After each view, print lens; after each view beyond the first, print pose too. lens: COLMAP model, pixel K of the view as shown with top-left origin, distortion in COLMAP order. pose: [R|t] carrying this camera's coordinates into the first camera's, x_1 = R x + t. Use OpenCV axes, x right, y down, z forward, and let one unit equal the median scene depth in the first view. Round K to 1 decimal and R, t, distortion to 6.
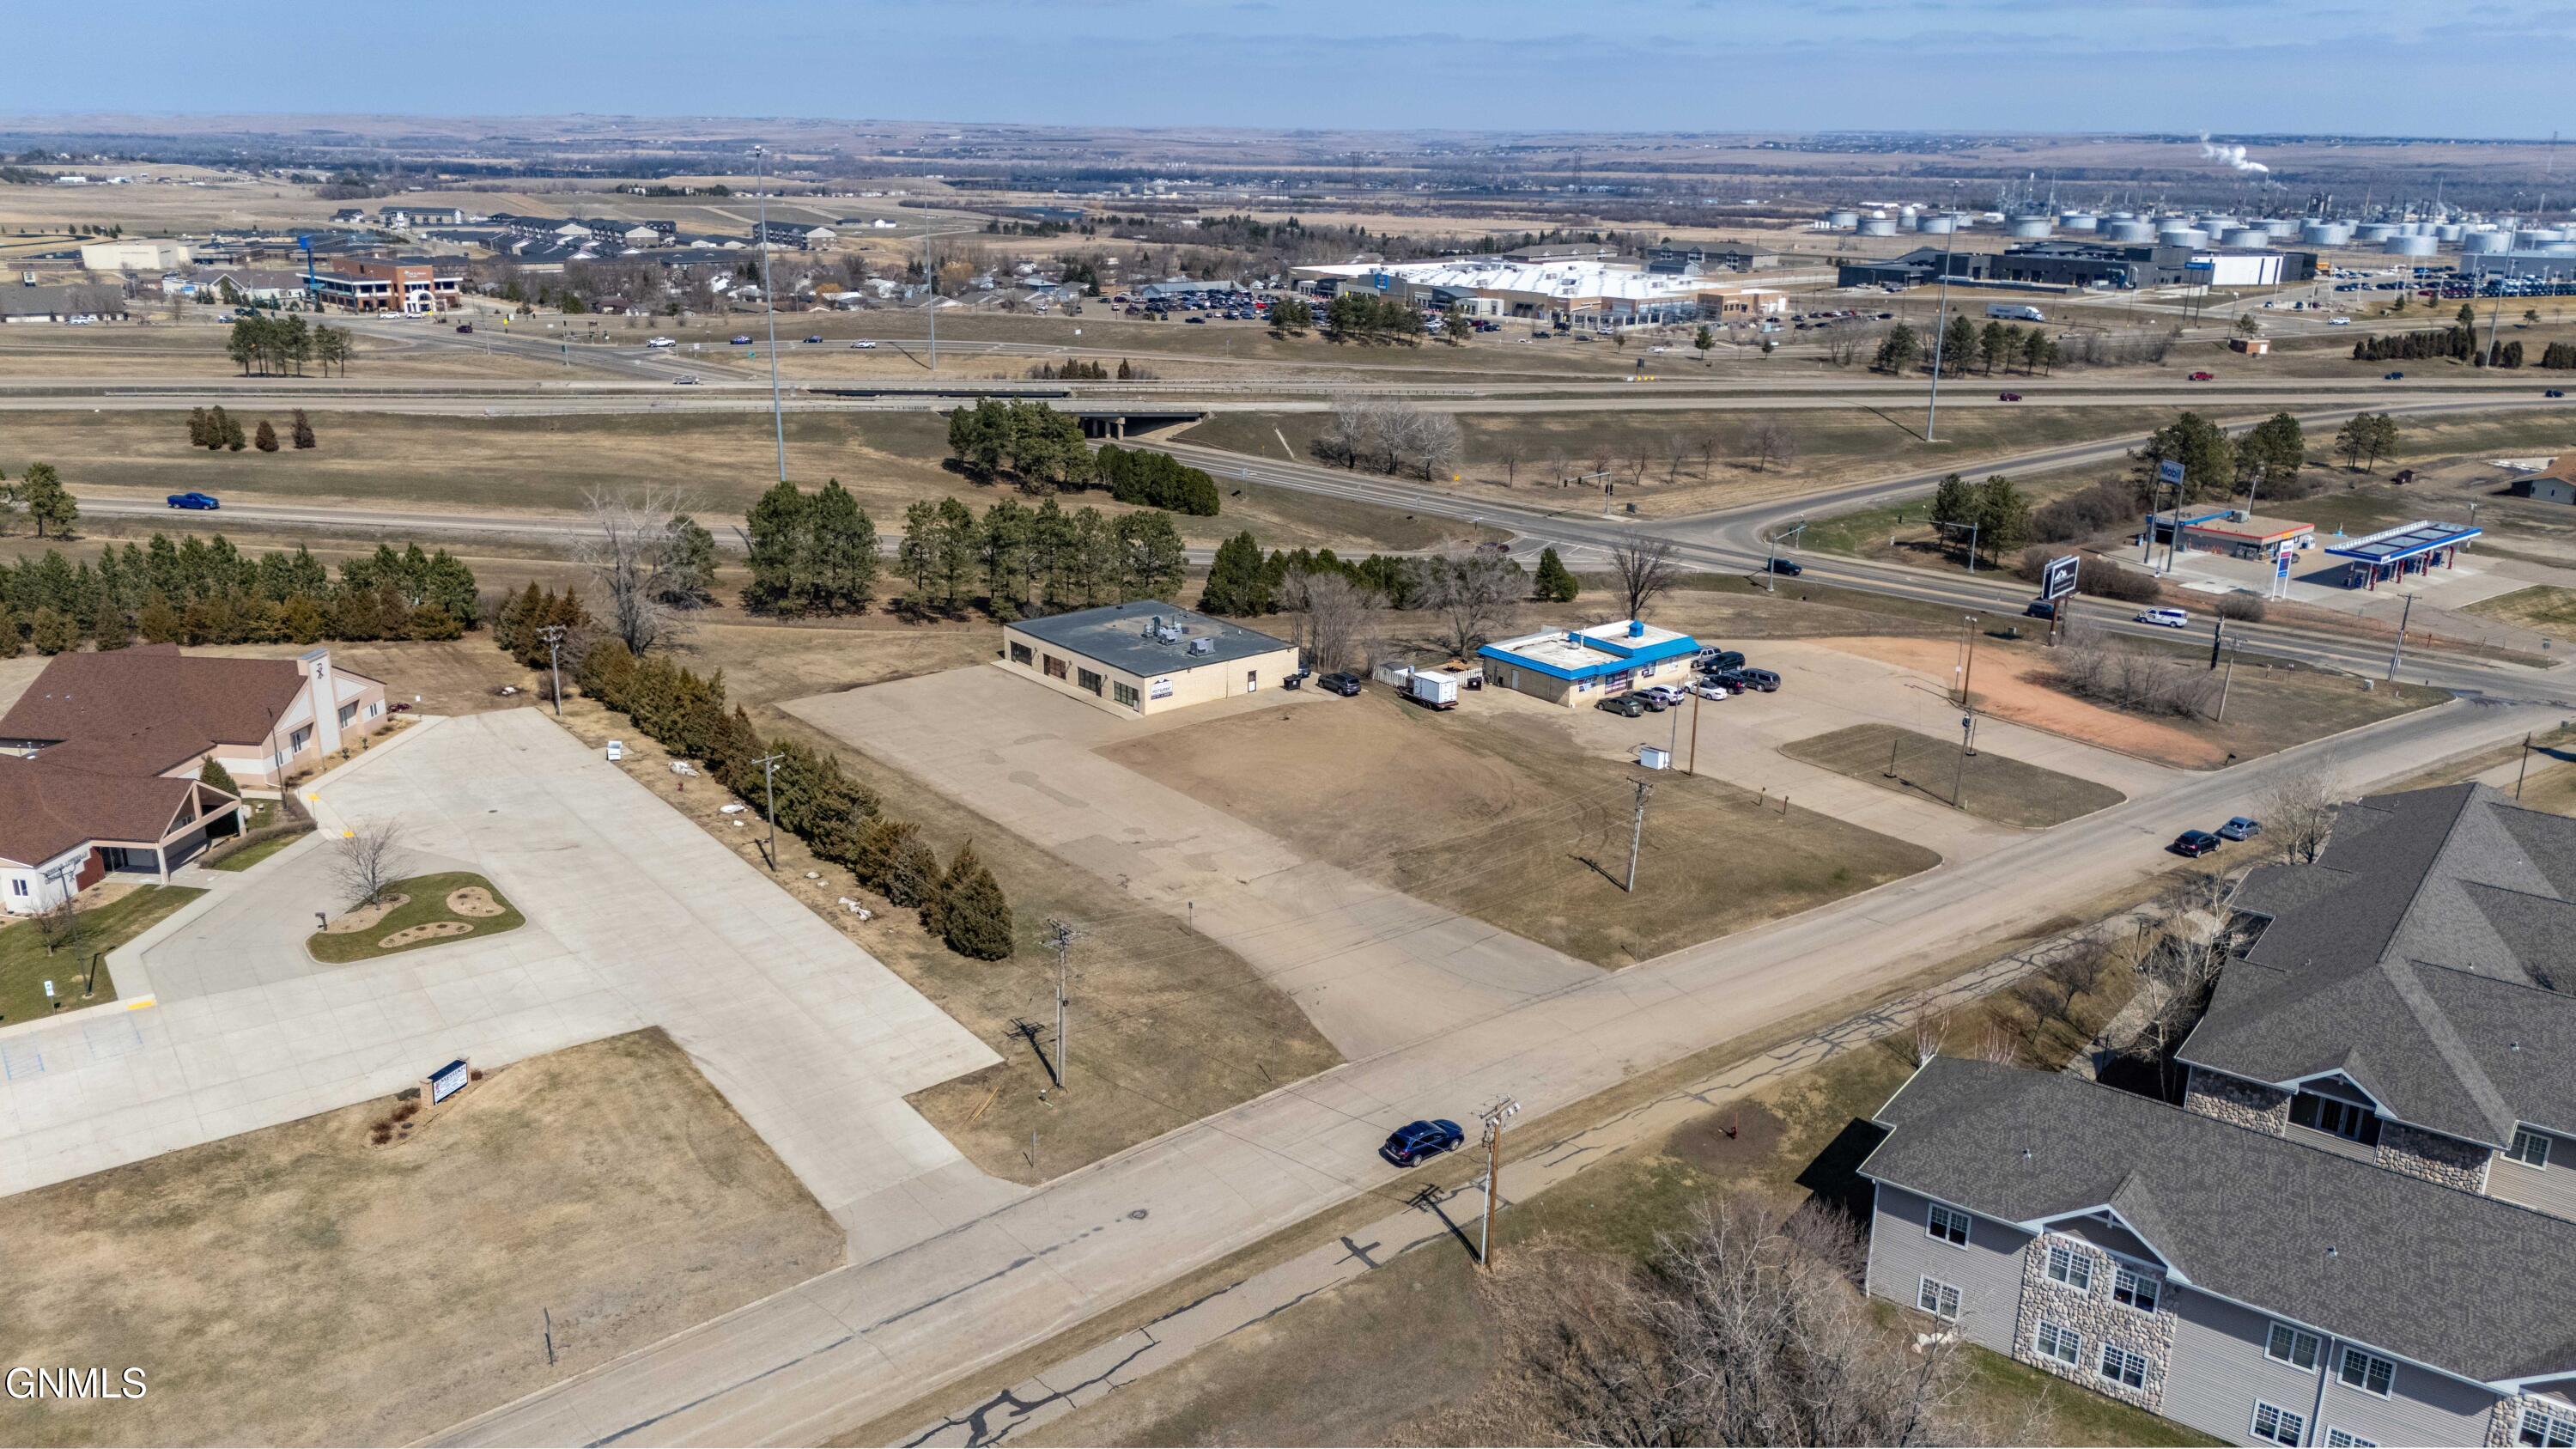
lens RADIAL K [[1885.4, 0, 1302.4], [0, 1885.4, 724.6], [0, 0, 1]] dist [0.083887, -0.107183]
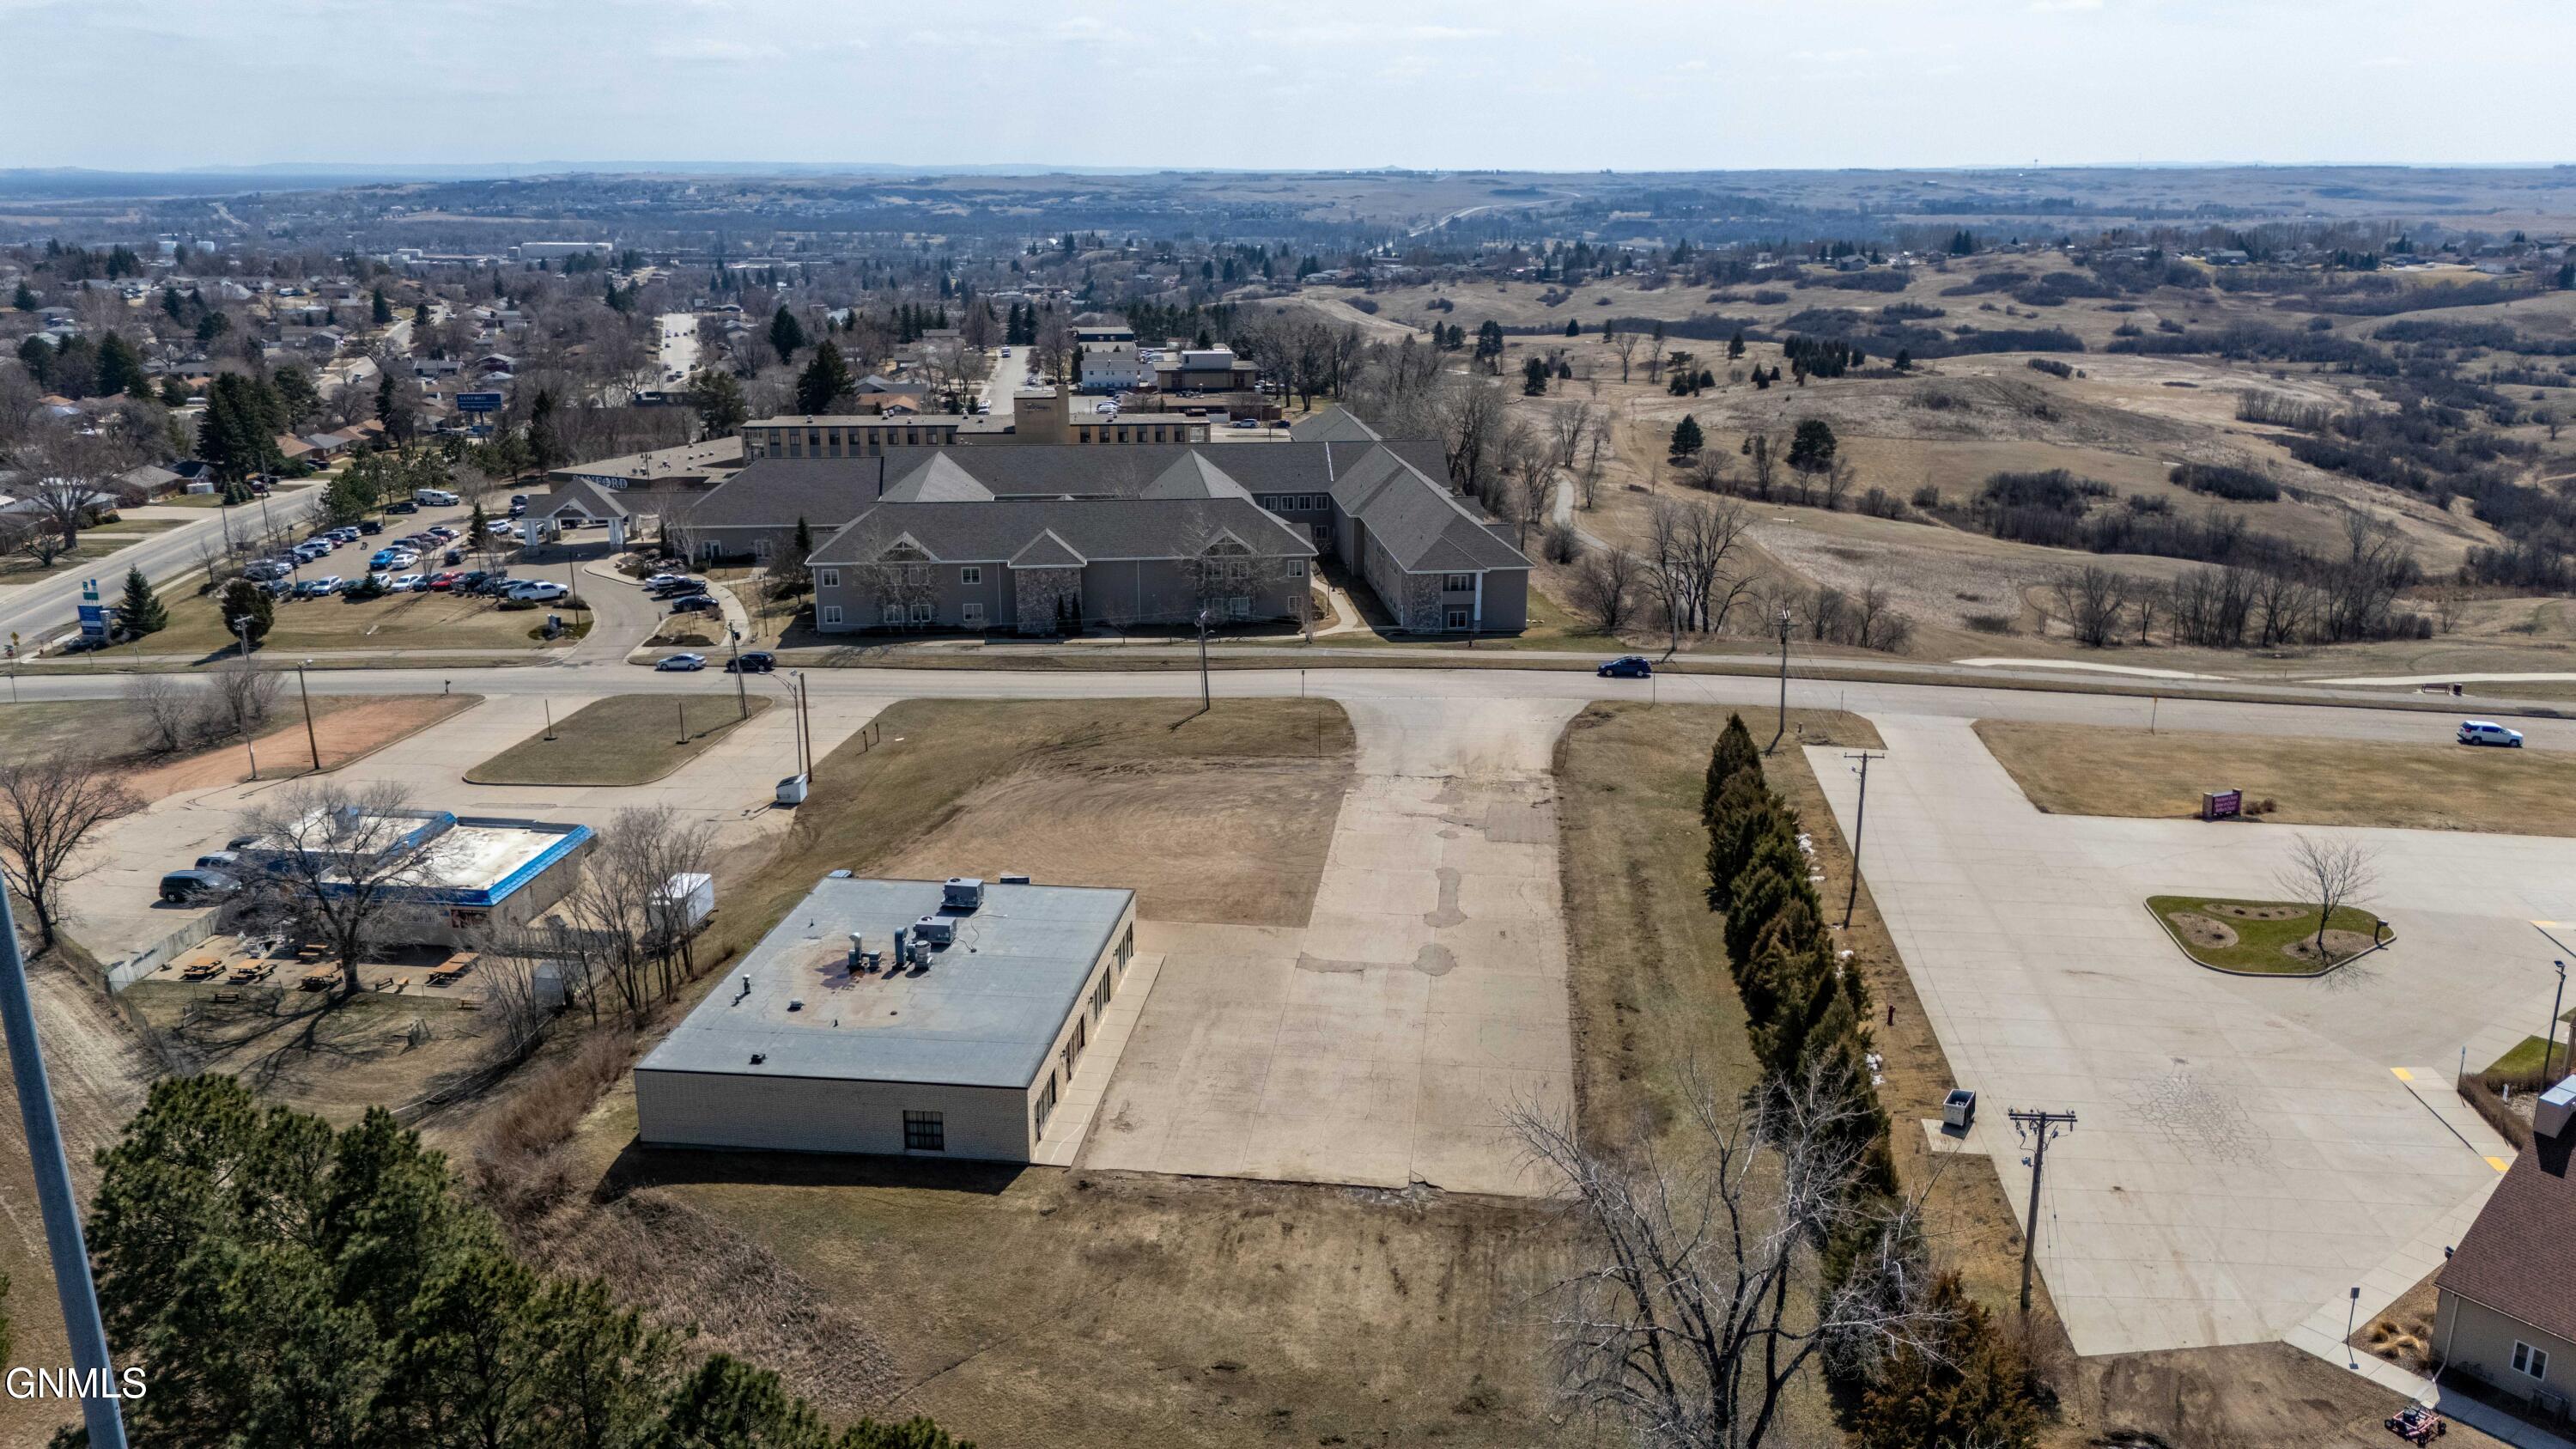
lens RADIAL K [[1885.4, 0, 1302.4], [0, 1885.4, 724.6], [0, 0, 1]] dist [0.083887, -0.107183]
pose [[-0.692642, -0.212524, 0.689261, -0.501504], [0.209318, 0.855255, 0.474051, -0.330173], [-0.690241, 0.472622, -0.547900, 1.181325]]
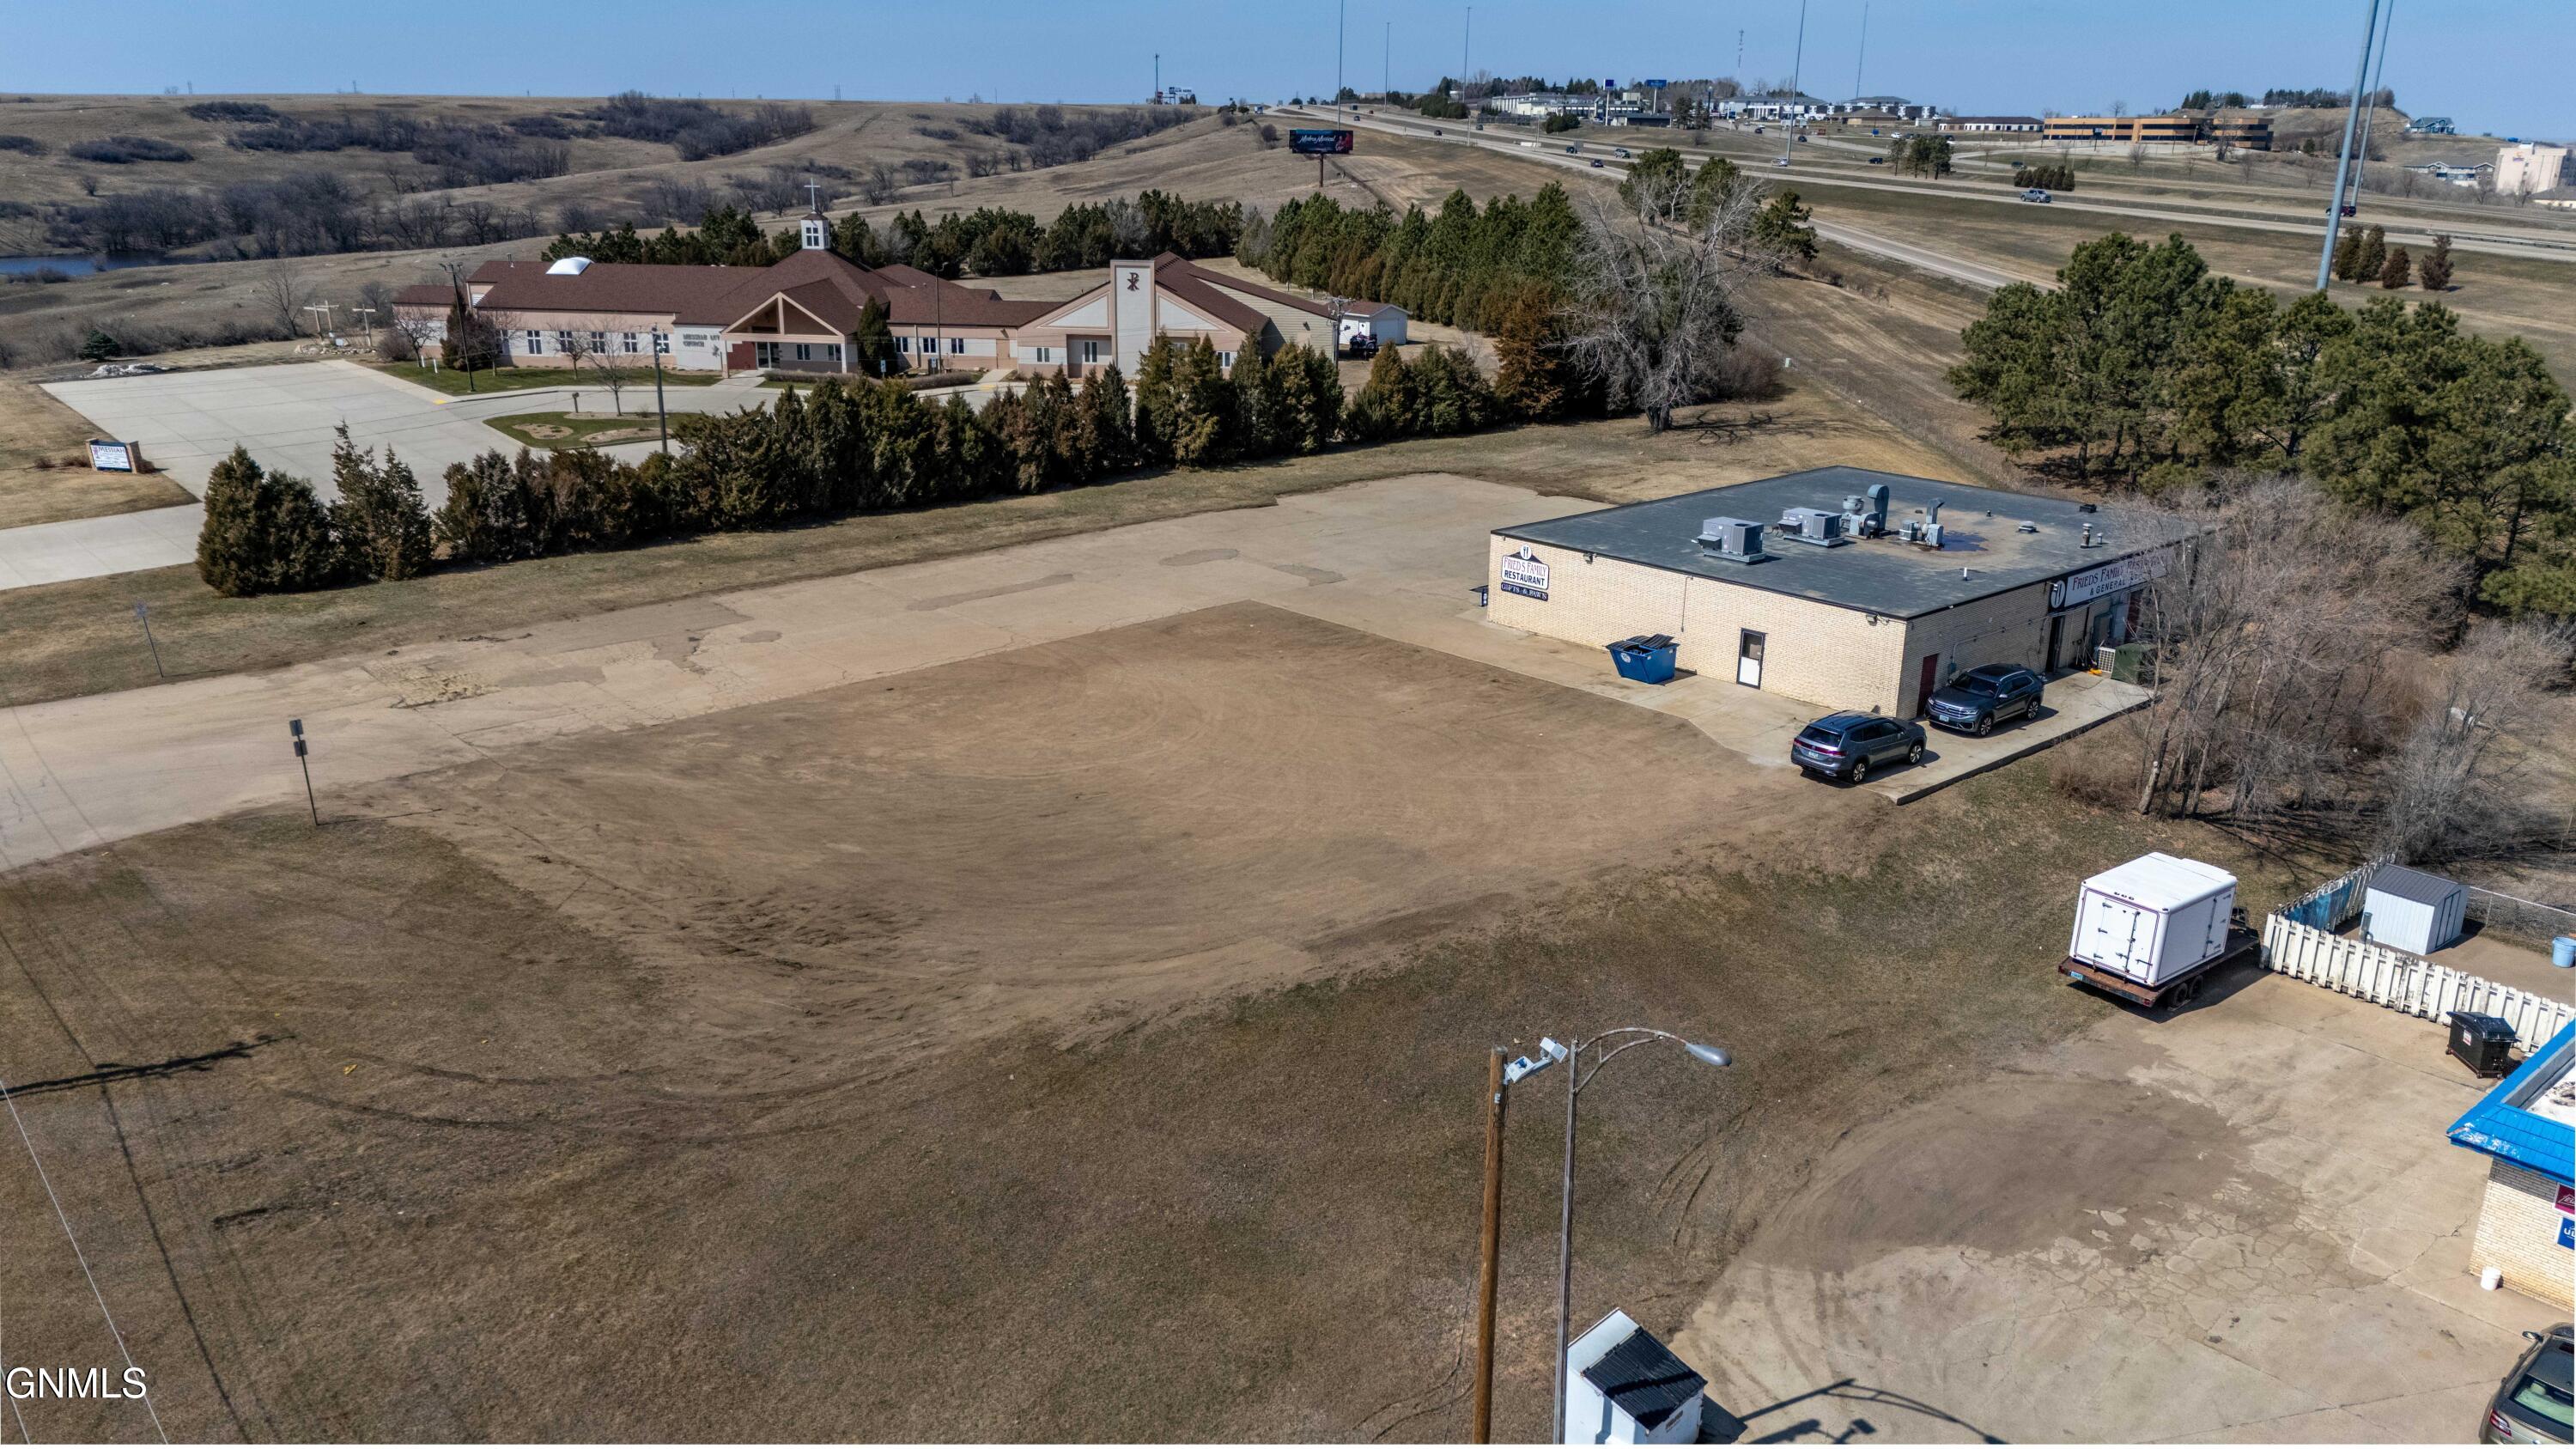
lens RADIAL K [[1885.4, 0, 1302.4], [0, 1885.4, 724.6], [0, 0, 1]] dist [0.083887, -0.107183]
pose [[0.044402, 0.288004, -0.956599, 0.319670], [-0.314506, 0.912885, 0.260245, -0.077930], [0.948216, 0.289301, 0.131113, 0.843705]]
